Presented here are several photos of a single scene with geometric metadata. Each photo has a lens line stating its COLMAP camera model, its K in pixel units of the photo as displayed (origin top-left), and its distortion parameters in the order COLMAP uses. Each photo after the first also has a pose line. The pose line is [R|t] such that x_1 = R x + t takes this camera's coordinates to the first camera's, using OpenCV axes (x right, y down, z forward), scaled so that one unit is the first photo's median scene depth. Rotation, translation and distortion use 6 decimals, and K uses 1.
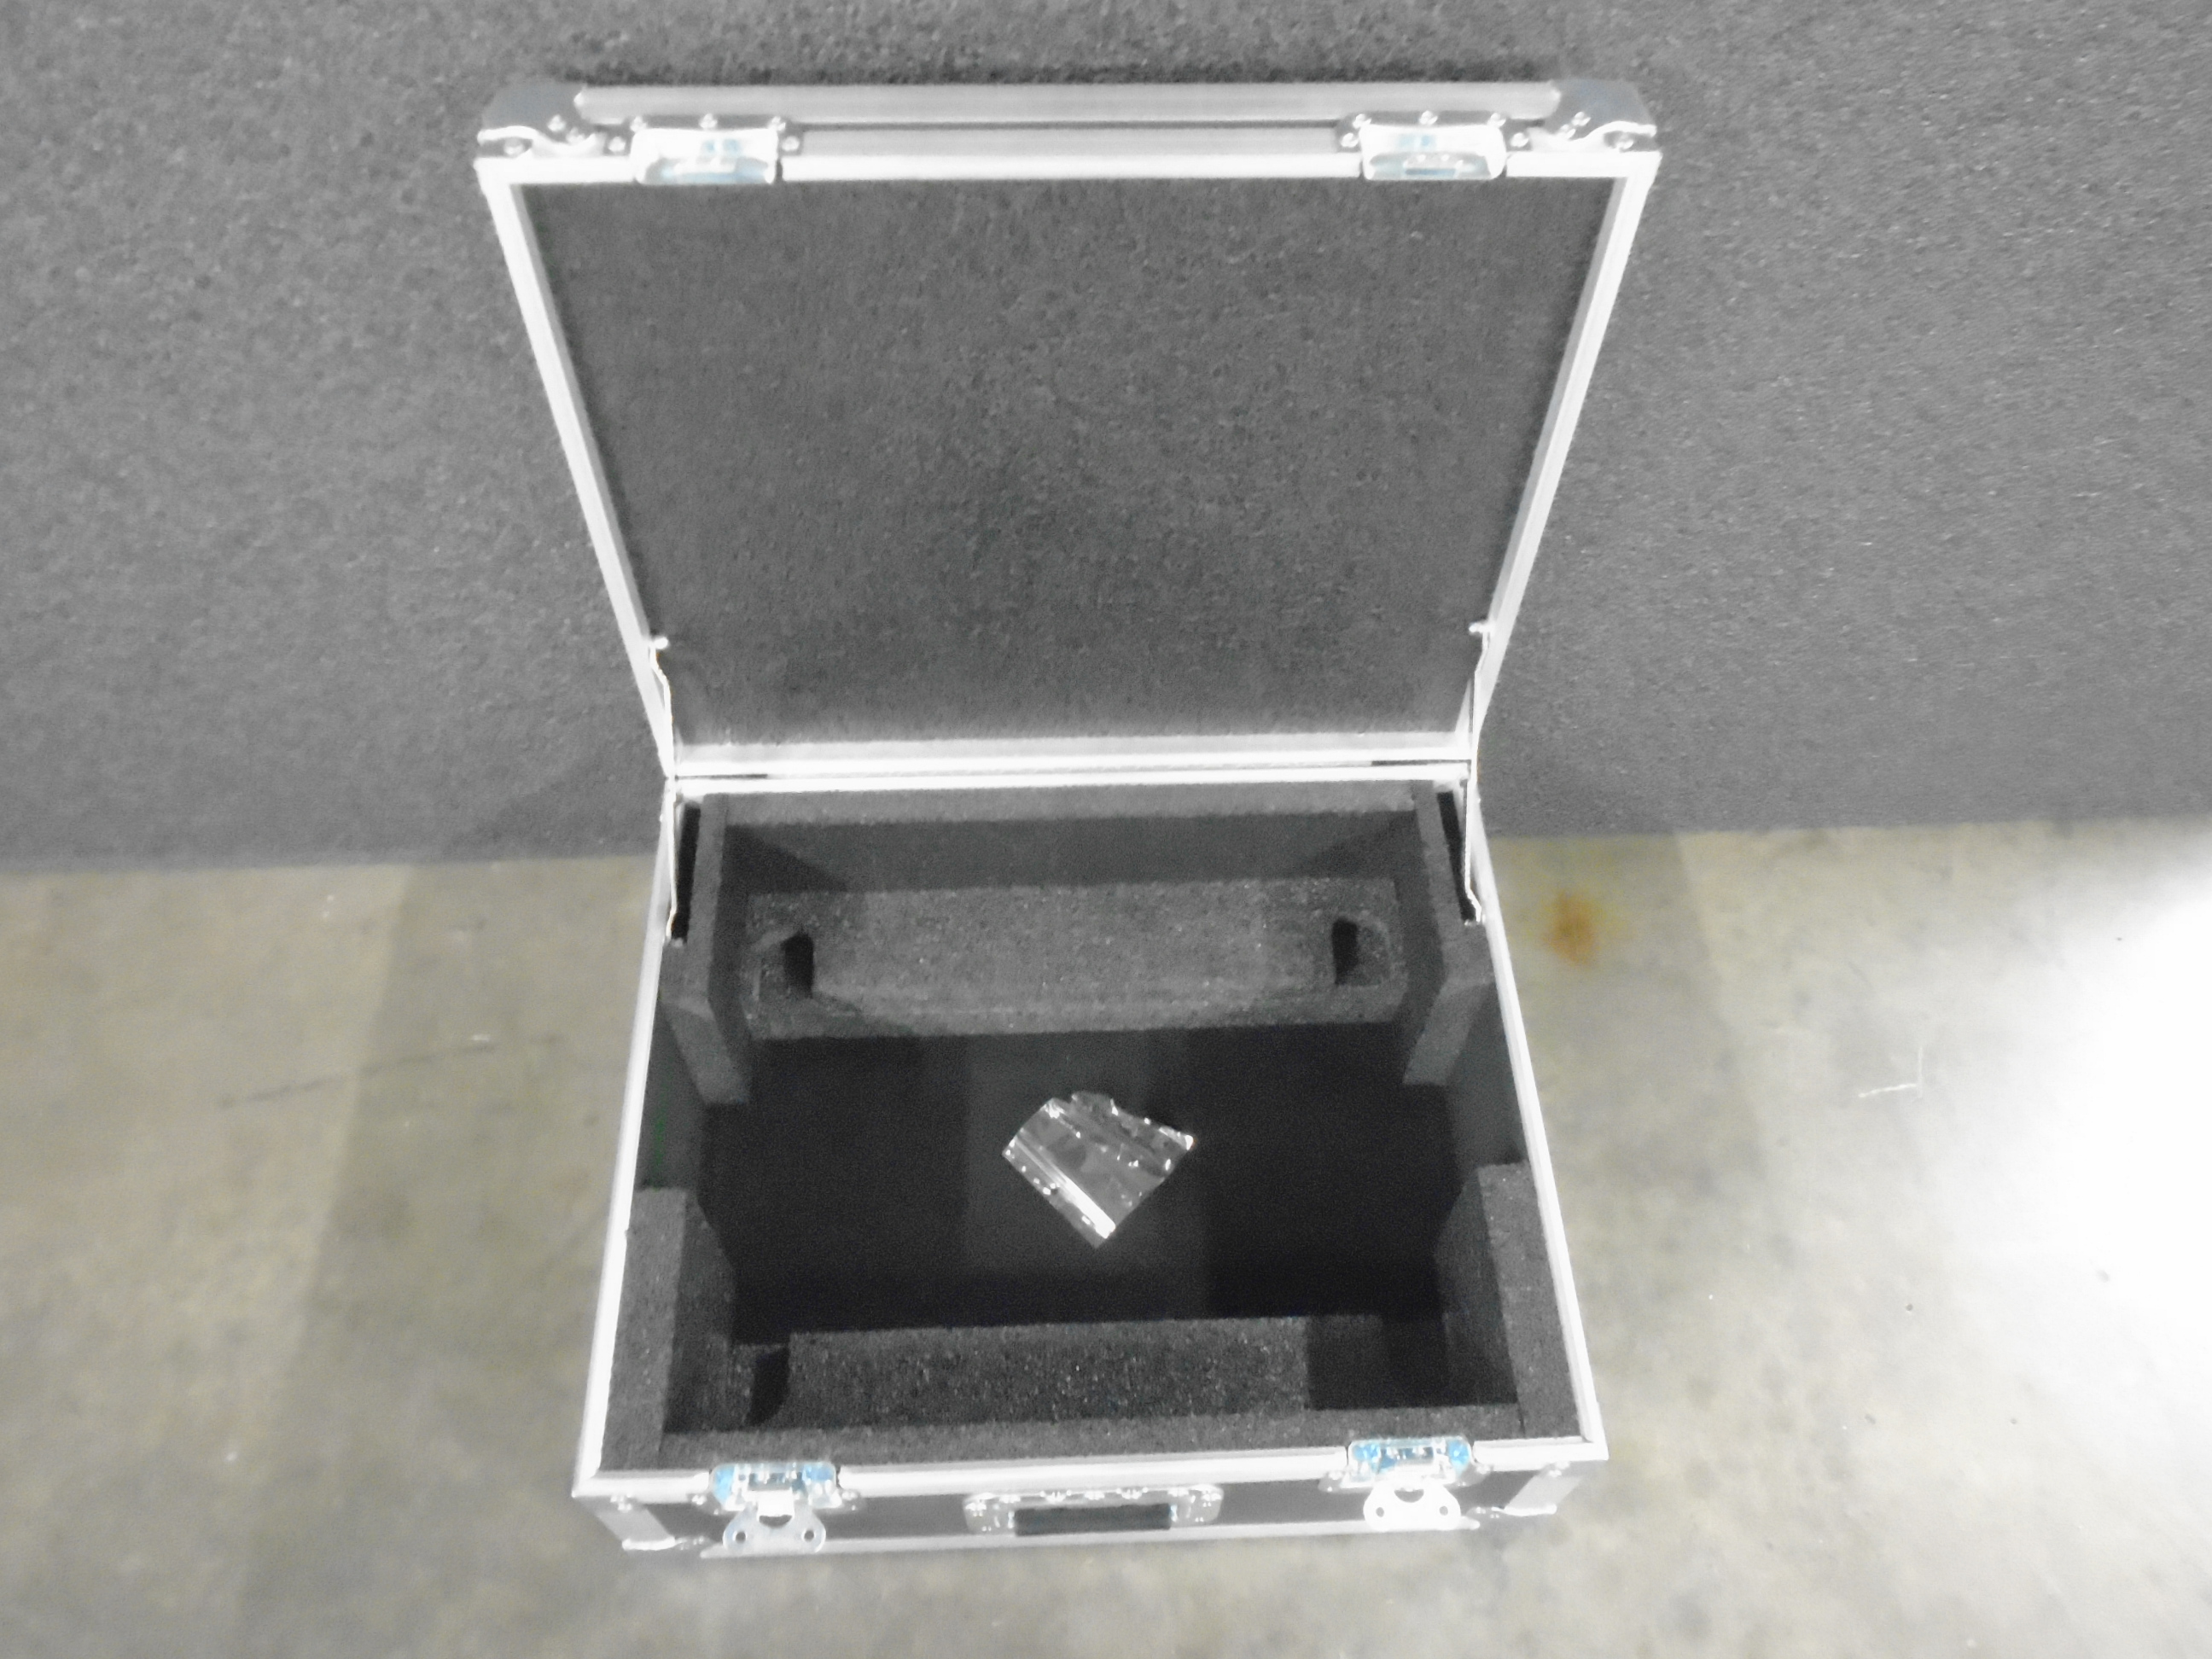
lens RADIAL K [[1697.2, 0, 1156.2], [0, 1697.2, 823.0], [0, 0, 1]] dist [-0.003240, 0.000724]
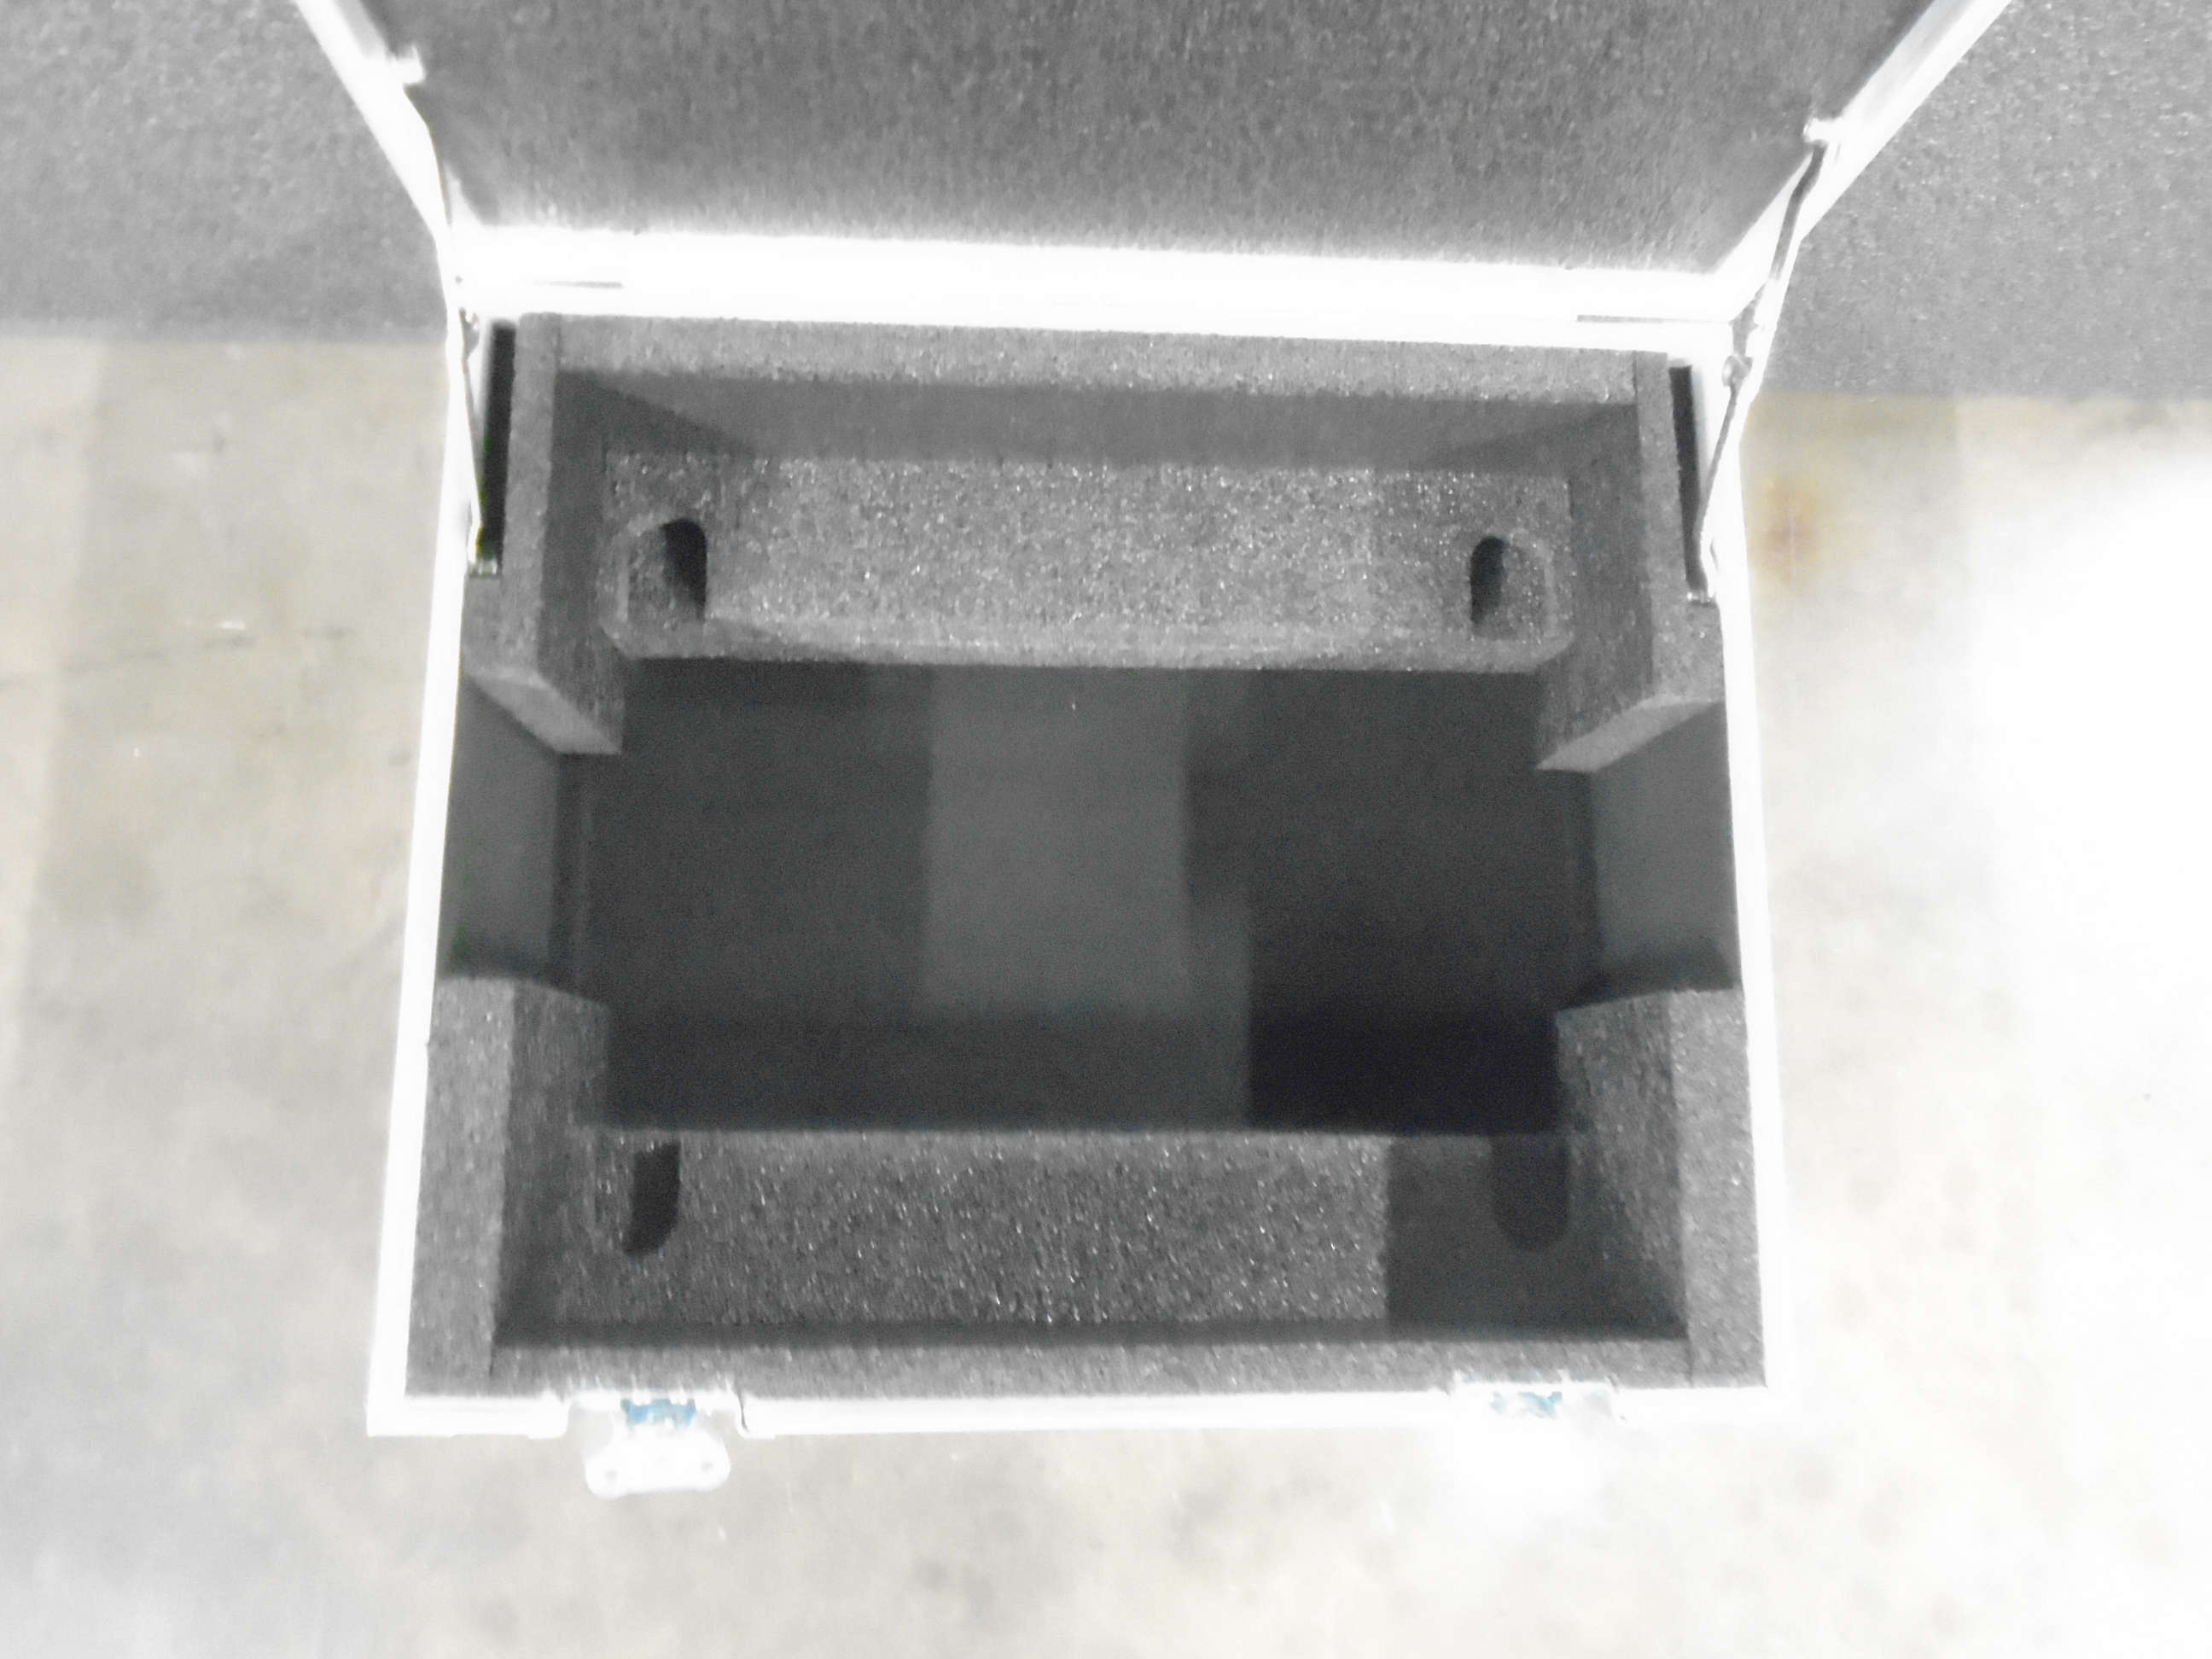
lens RADIAL K [[1697.2, 0, 1125.7], [0, 1697.2, 805.8], [0, 0, 1]] dist [-0.003240, 0.000724]
pose [[0.997690, 0.063469, 0.024216, -0.048431], [-0.067849, 0.913451, 0.401252, -0.117677], [0.003346, -0.401969, 0.915647, 0.360334]]
